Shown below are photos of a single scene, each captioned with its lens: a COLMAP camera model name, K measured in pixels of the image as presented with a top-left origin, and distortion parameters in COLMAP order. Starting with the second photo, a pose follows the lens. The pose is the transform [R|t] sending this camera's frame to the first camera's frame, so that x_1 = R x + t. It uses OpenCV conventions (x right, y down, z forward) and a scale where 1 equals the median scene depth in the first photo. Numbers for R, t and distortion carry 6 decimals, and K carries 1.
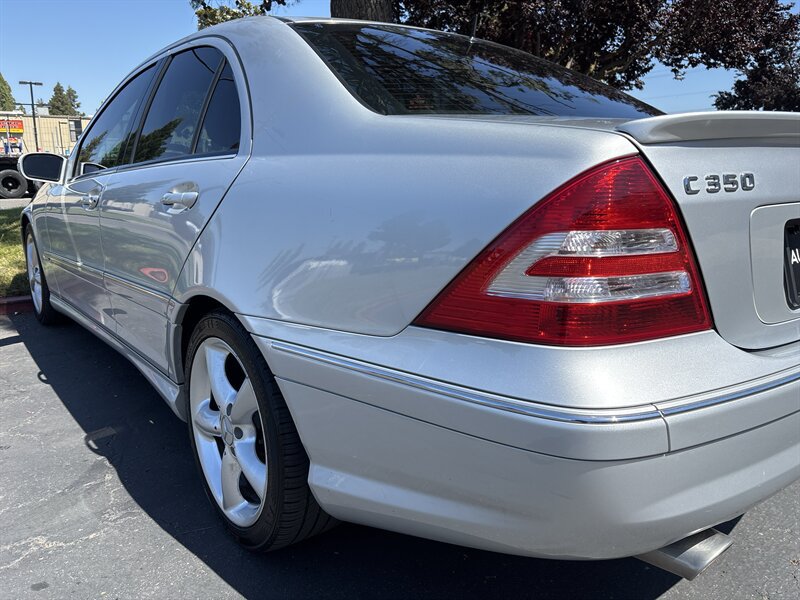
lens RADIAL K [[607.5, 0, 396.4], [0, 607.5, 297.5], [0, 0, 1]] dist [0.044419, -0.061387]
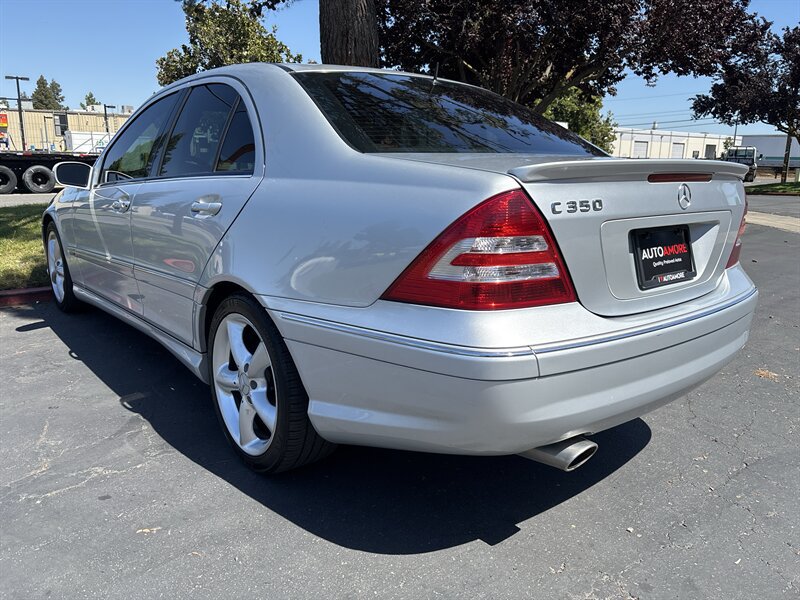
lens RADIAL K [[607.5, 0, 396.4], [0, 607.5, 297.5], [0, 0, 1]] dist [0.044419, -0.061387]
pose [[0.999766, 0.003183, 0.021382, 0.022968], [-0.003288, 0.999983, 0.004899, 0.023206], [-0.021366, -0.004968, 0.999759, -0.324422]]
